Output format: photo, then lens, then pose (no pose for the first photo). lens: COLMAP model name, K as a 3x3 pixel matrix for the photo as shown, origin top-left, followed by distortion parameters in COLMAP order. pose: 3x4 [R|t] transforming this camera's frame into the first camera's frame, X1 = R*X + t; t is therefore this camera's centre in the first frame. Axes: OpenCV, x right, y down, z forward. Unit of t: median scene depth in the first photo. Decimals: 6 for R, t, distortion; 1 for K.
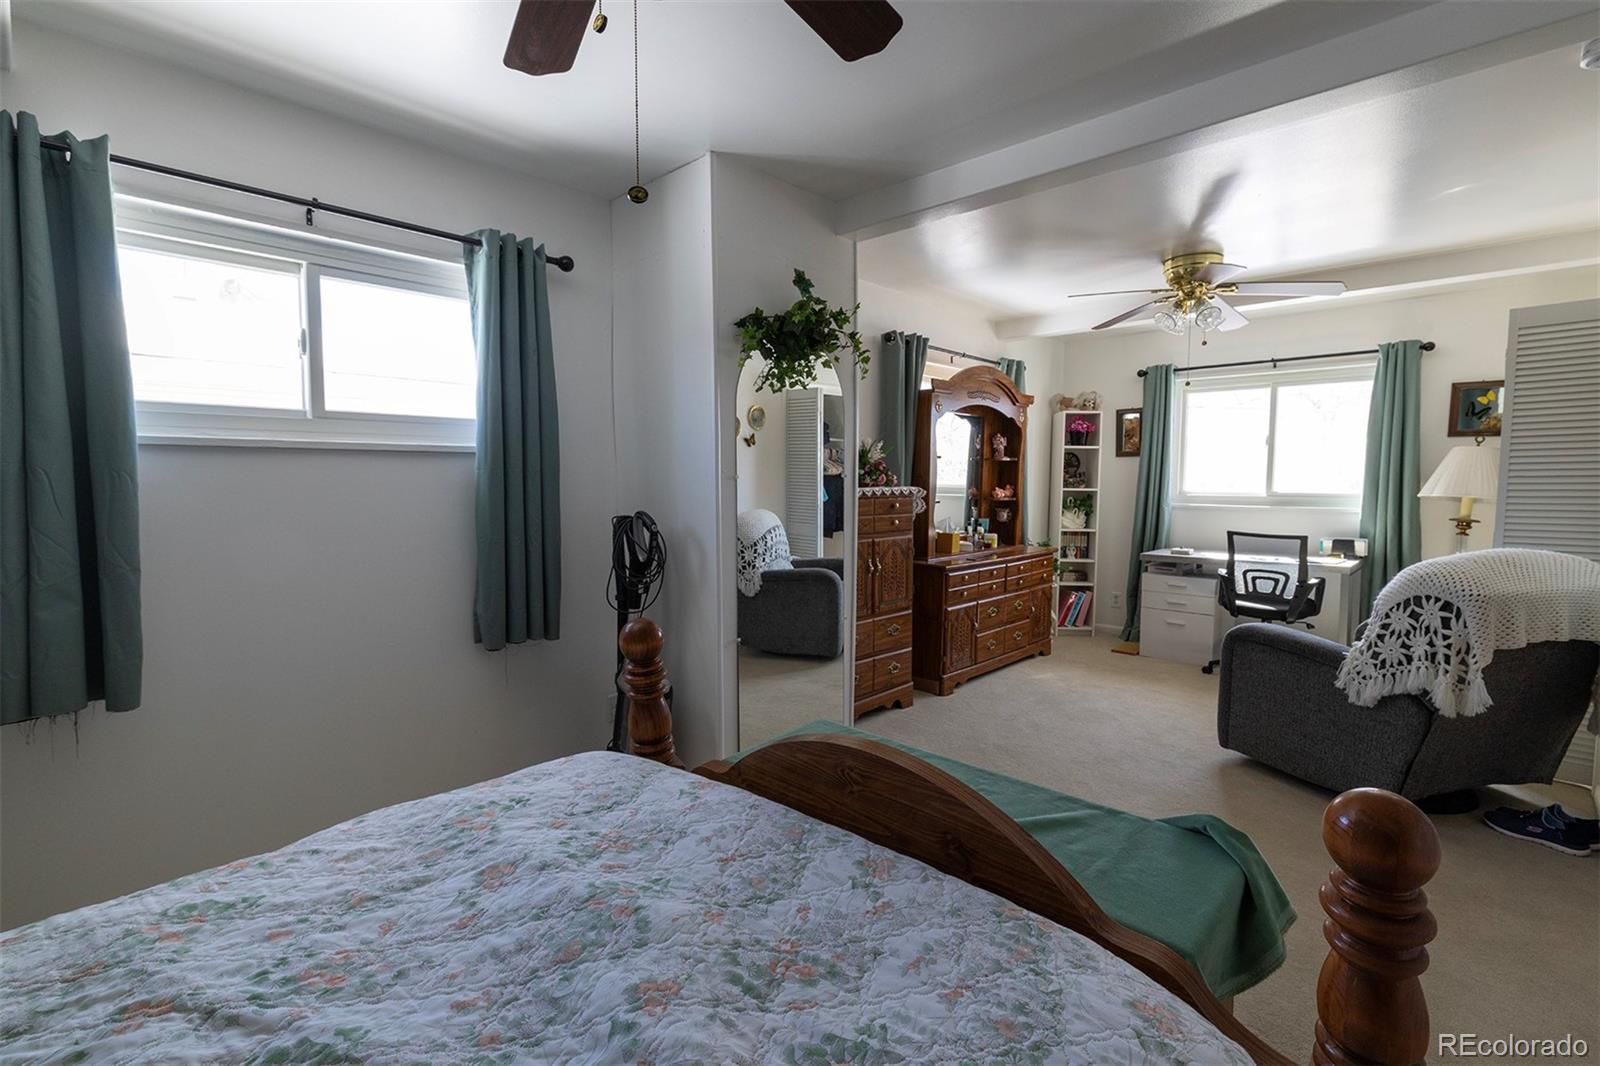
lens RADIAL K [[730.4, 0, 802.5], [0, 730.4, 532.3], [0, 0, 1]] dist [0.002975, 0.000280]
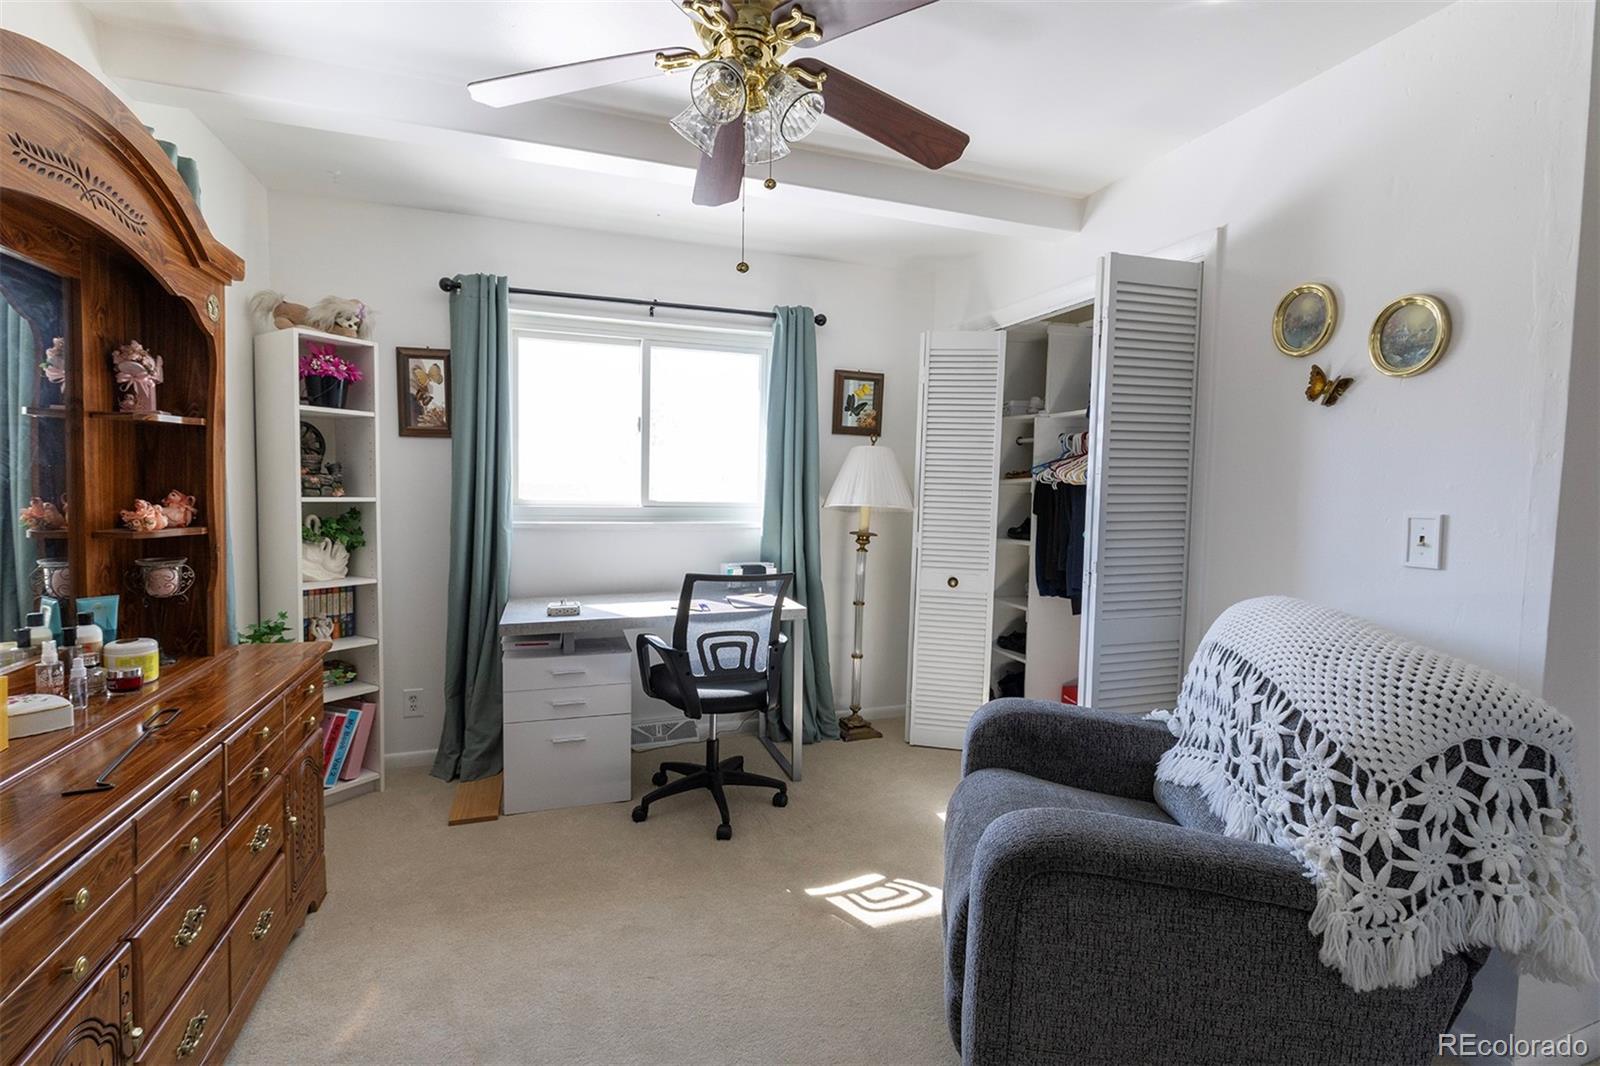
lens RADIAL K [[730.4, 0, 801.9], [0, 730.4, 528.5], [0, 0, 1]] dist [0.002975, 0.000280]
pose [[0.469853, -0.048531, 0.881410, 0.109640], [0.051146, 0.998307, 0.027703, -0.041975], [-0.881262, 0.032064, 0.471540, 0.568185]]
